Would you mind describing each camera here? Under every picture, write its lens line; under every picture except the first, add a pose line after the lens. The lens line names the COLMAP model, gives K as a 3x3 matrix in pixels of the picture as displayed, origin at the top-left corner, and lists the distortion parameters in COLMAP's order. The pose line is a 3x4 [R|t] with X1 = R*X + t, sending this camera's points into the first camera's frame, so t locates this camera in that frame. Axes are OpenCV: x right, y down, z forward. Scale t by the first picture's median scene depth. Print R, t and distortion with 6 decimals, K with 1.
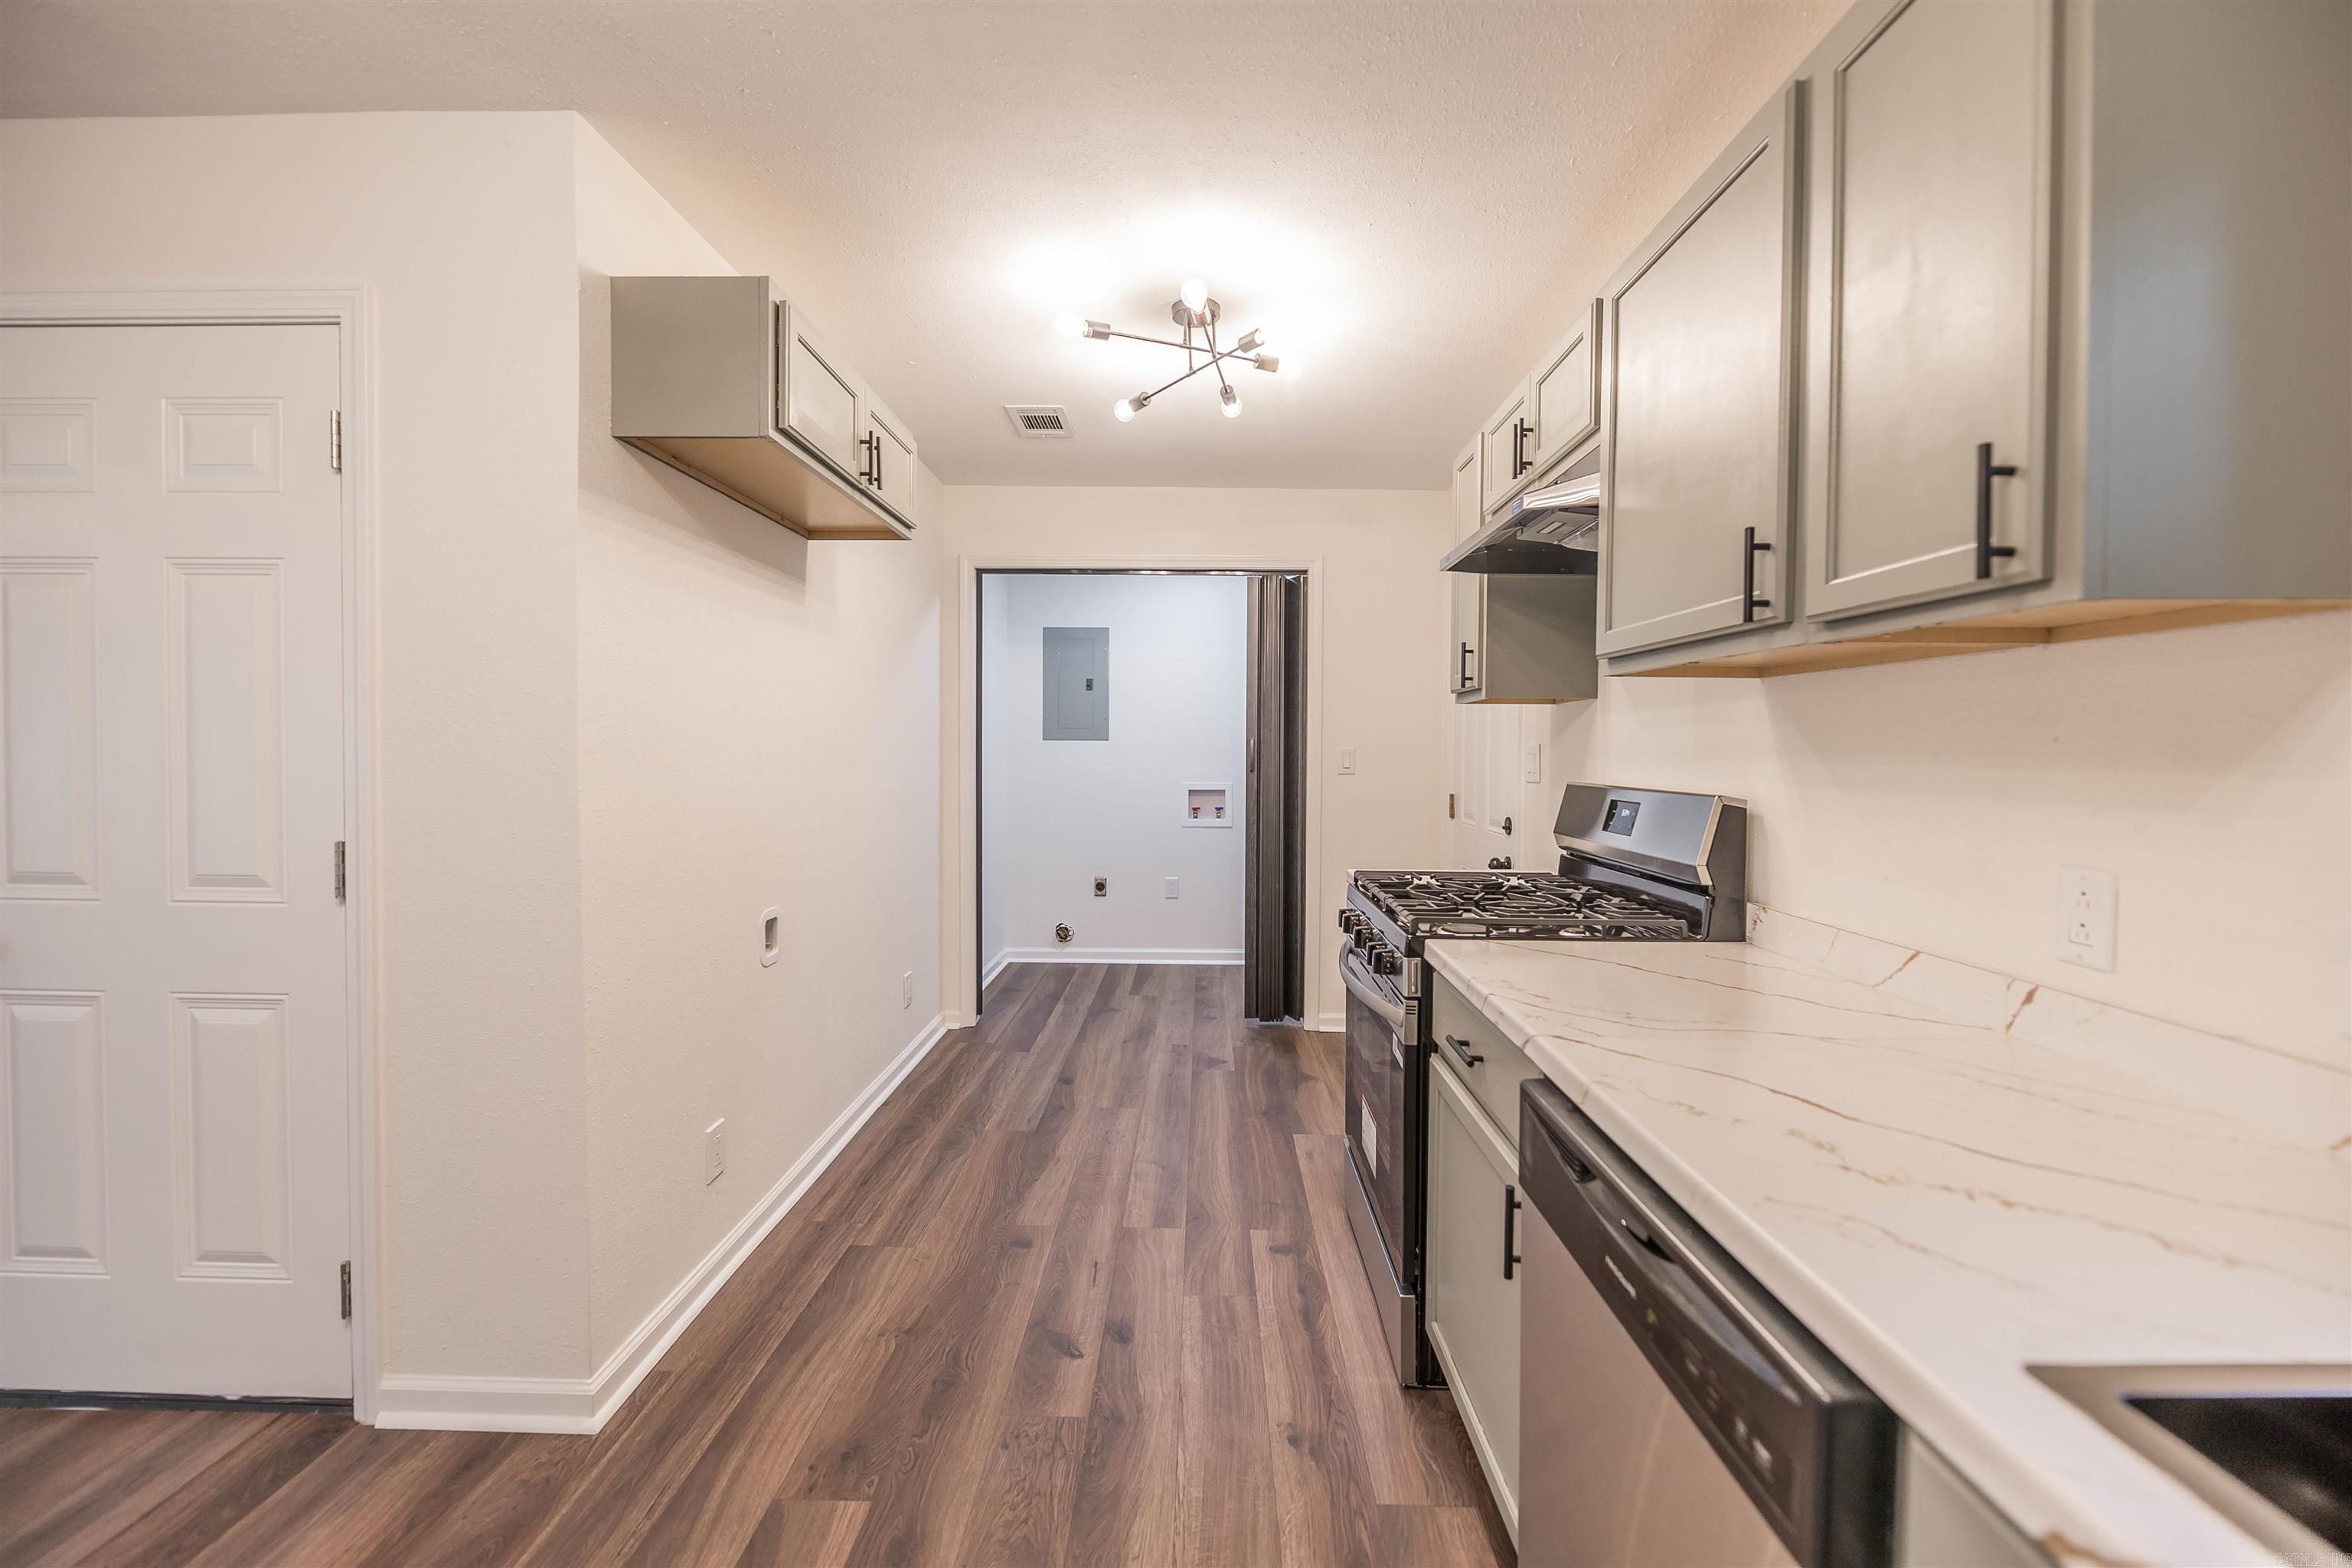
lens RADIAL K [[947.7, 0, 1185.4], [0, 947.7, 773.0], [0, 0, 1]] dist [-0.004709, -0.000899]
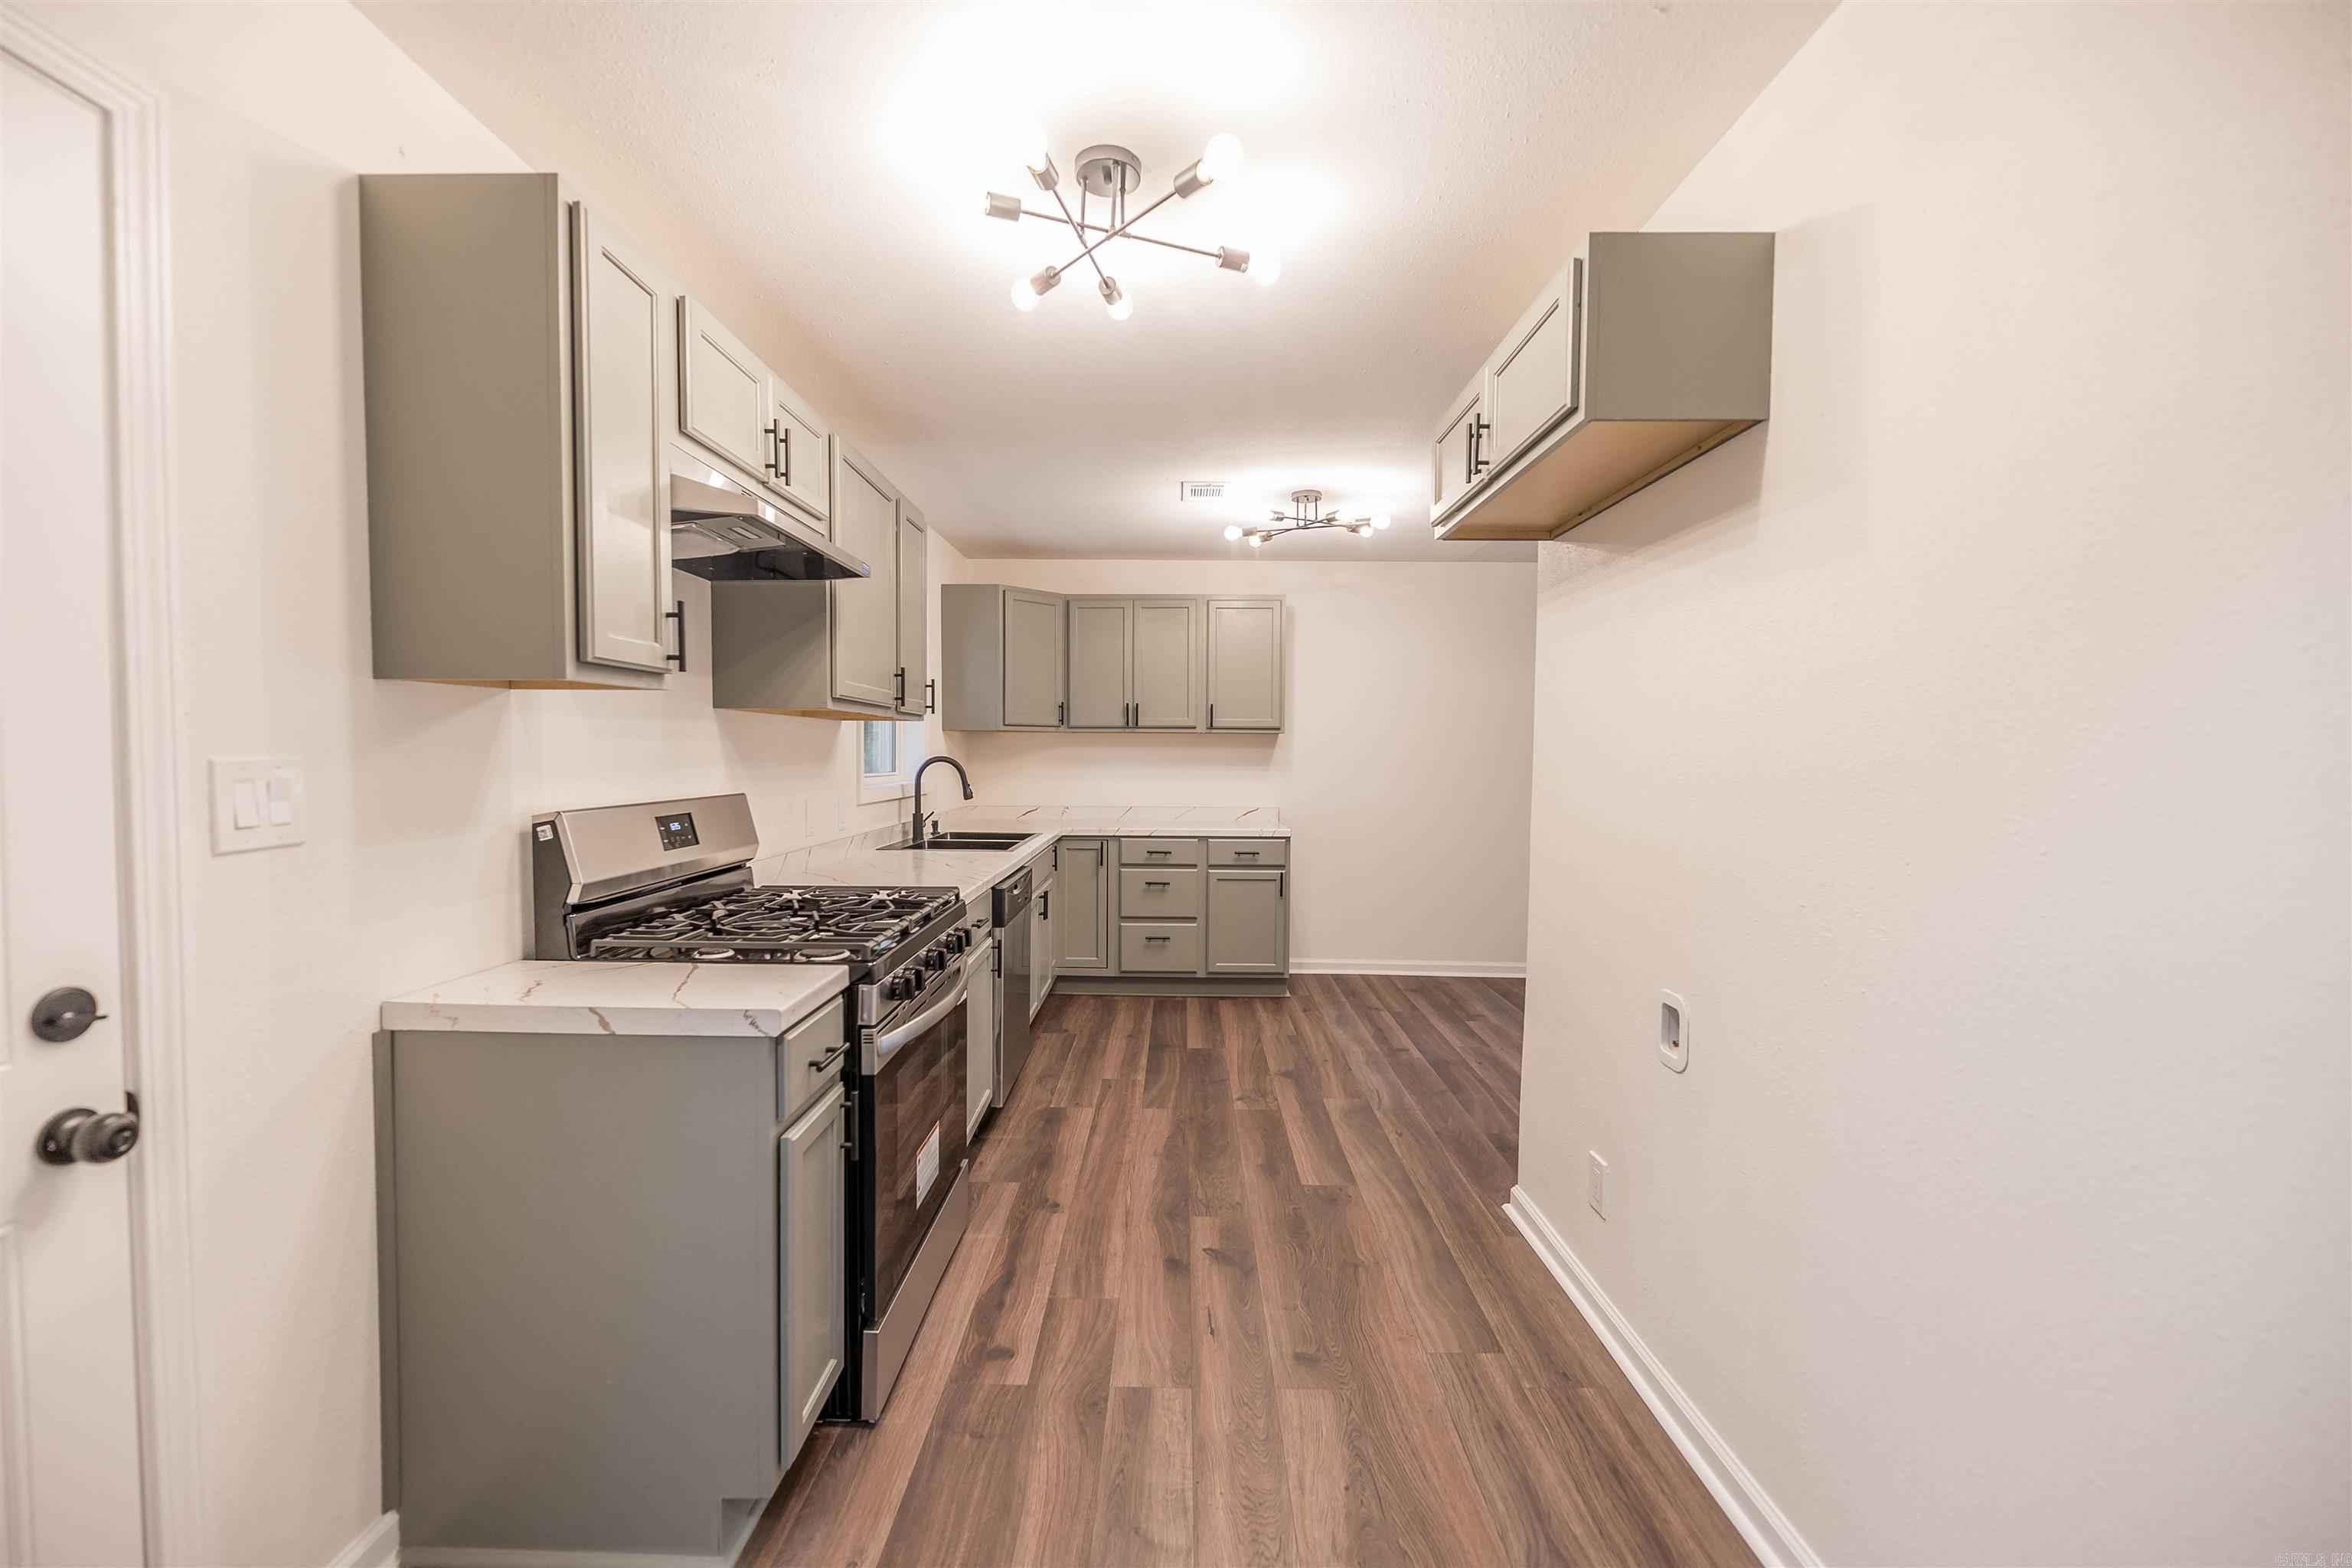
lens RADIAL K [[947.7, 0, 1160.3], [0, 947.7, 781.7], [0, 0, 1]] dist [-0.004709, -0.000899]
pose [[-0.999927, -0.011674, 0.003251, -0.045711], [-0.011459, 0.998152, 0.059672, -0.073829], [-0.003942, 0.059630, -0.998213, 2.088861]]
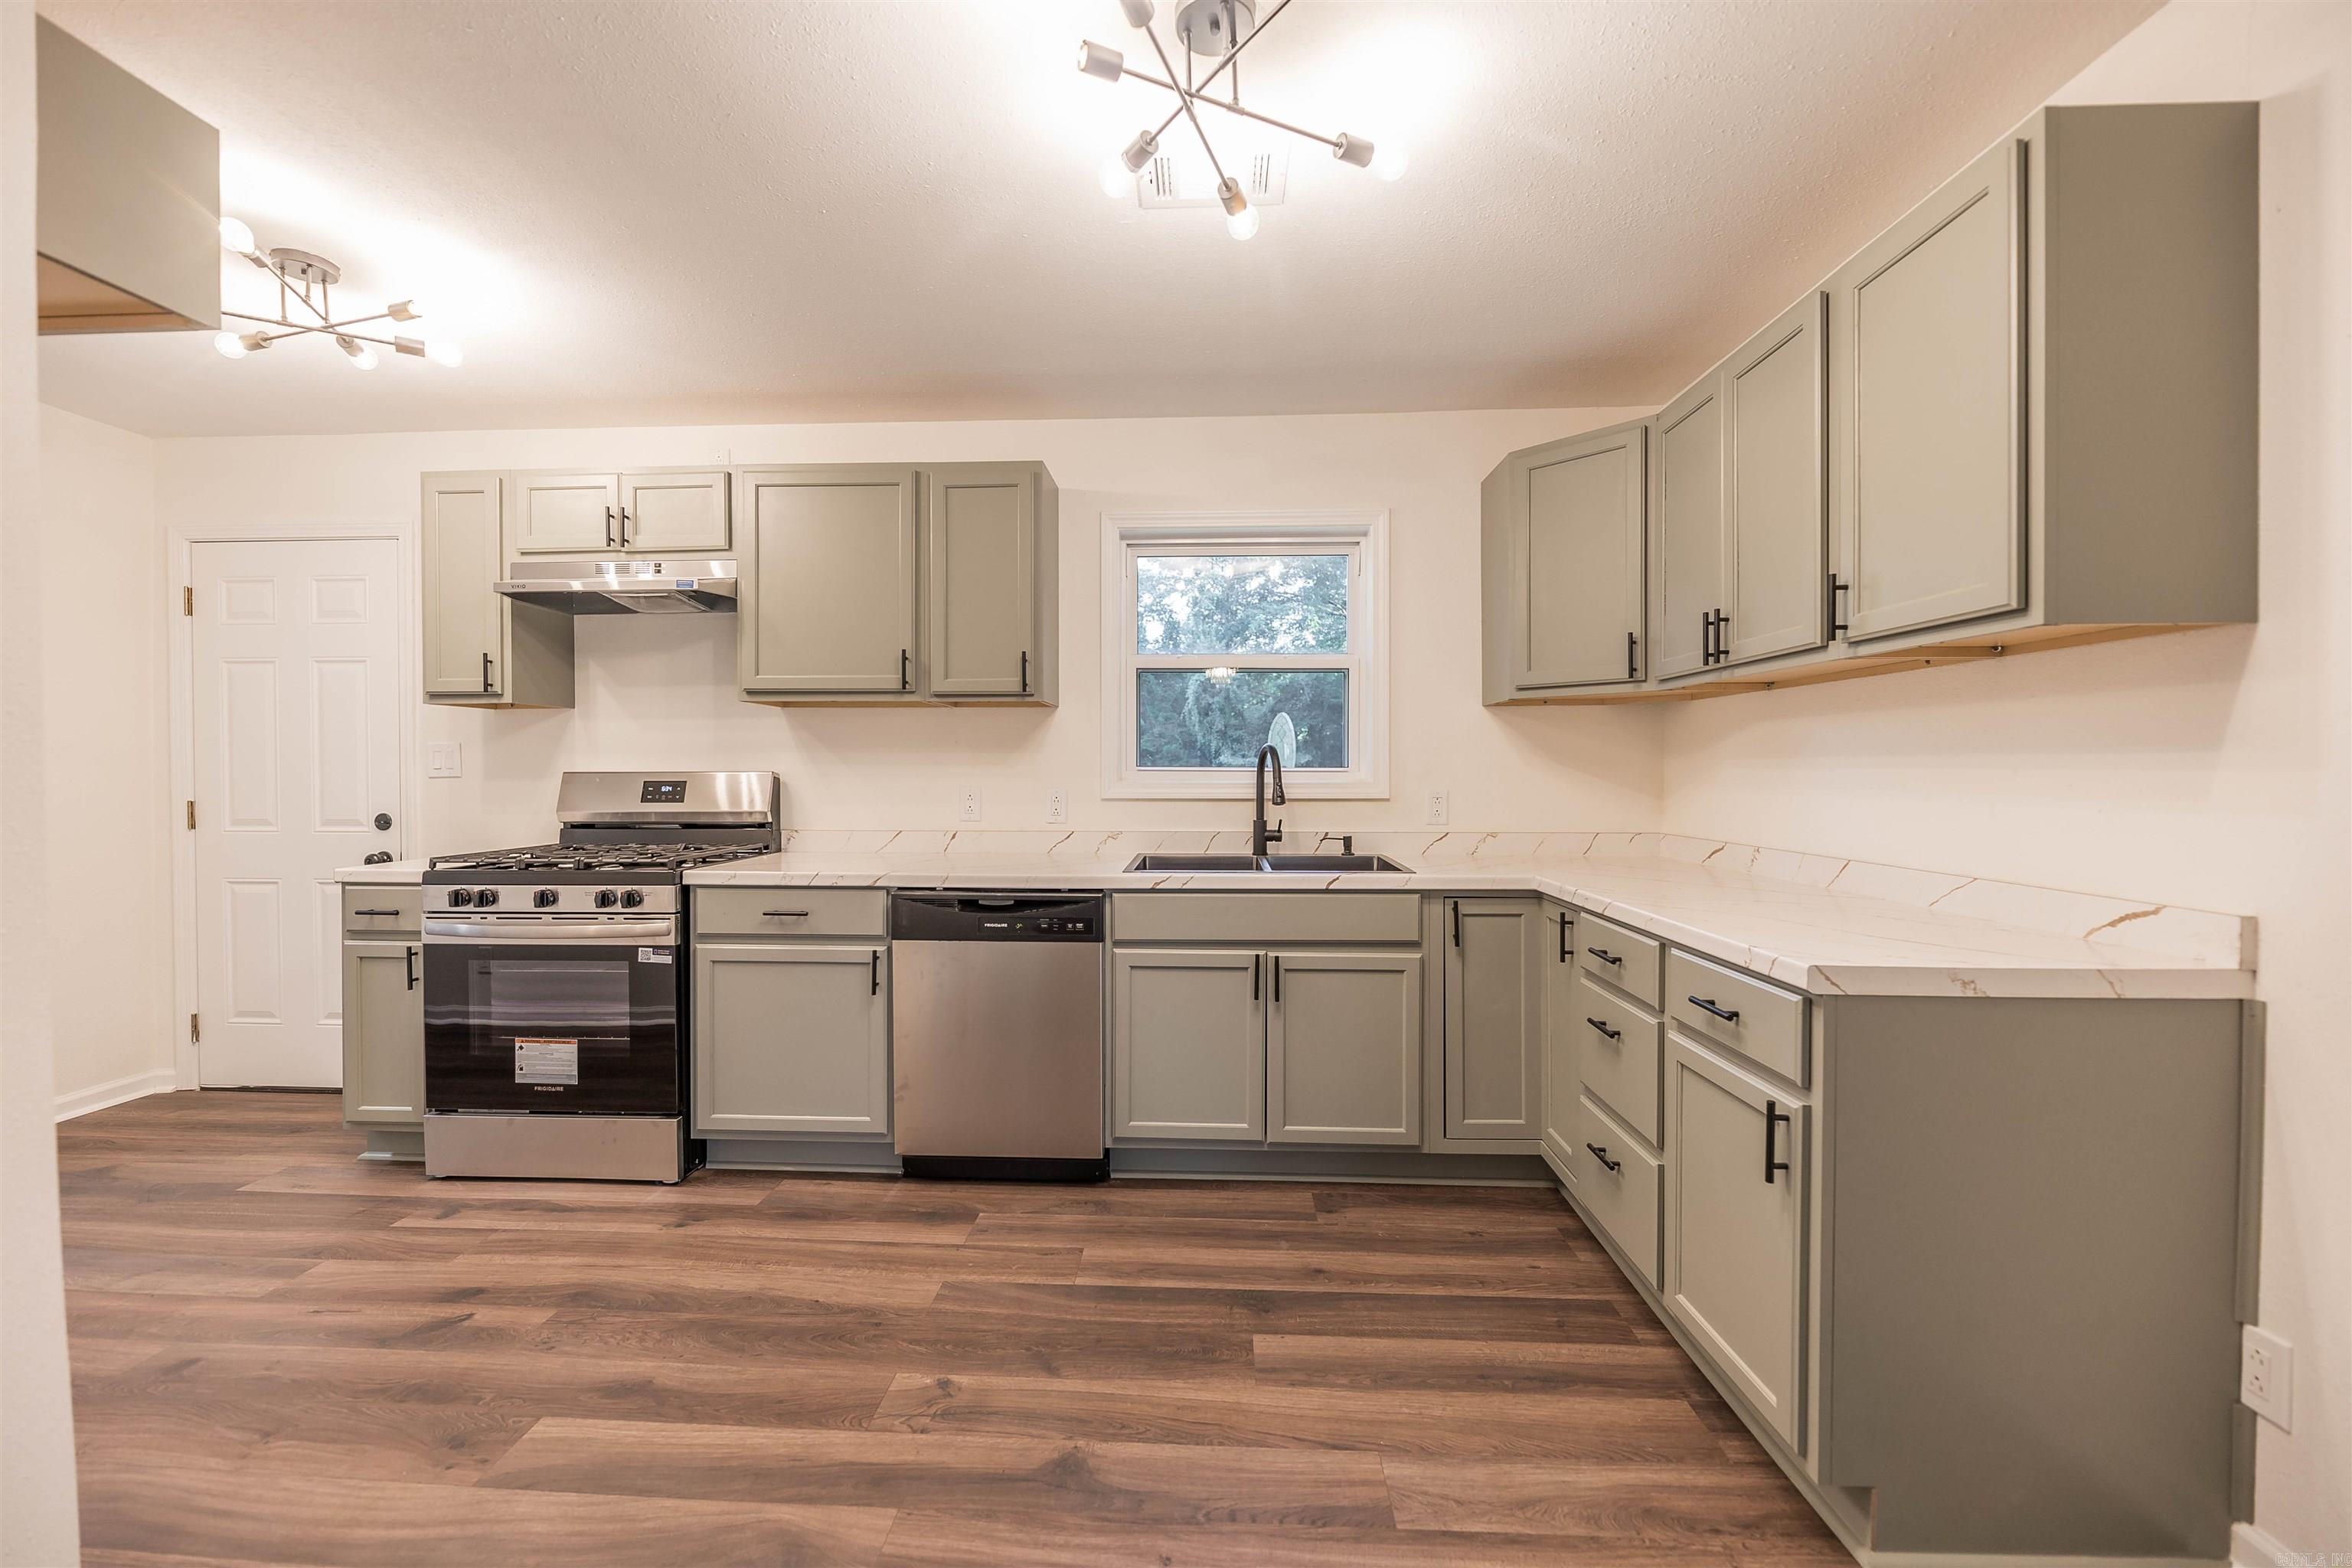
lens RADIAL K [[947.7, 0, 1166.5], [0, 947.7, 775.6], [0, 0, 1]] dist [-0.004709, -0.000899]
pose [[0.034953, -0.015275, 0.999272, -1.056318], [0.028669, 0.999487, 0.014275, 0.023358], [-0.998978, 0.028149, 0.035373, 0.163576]]
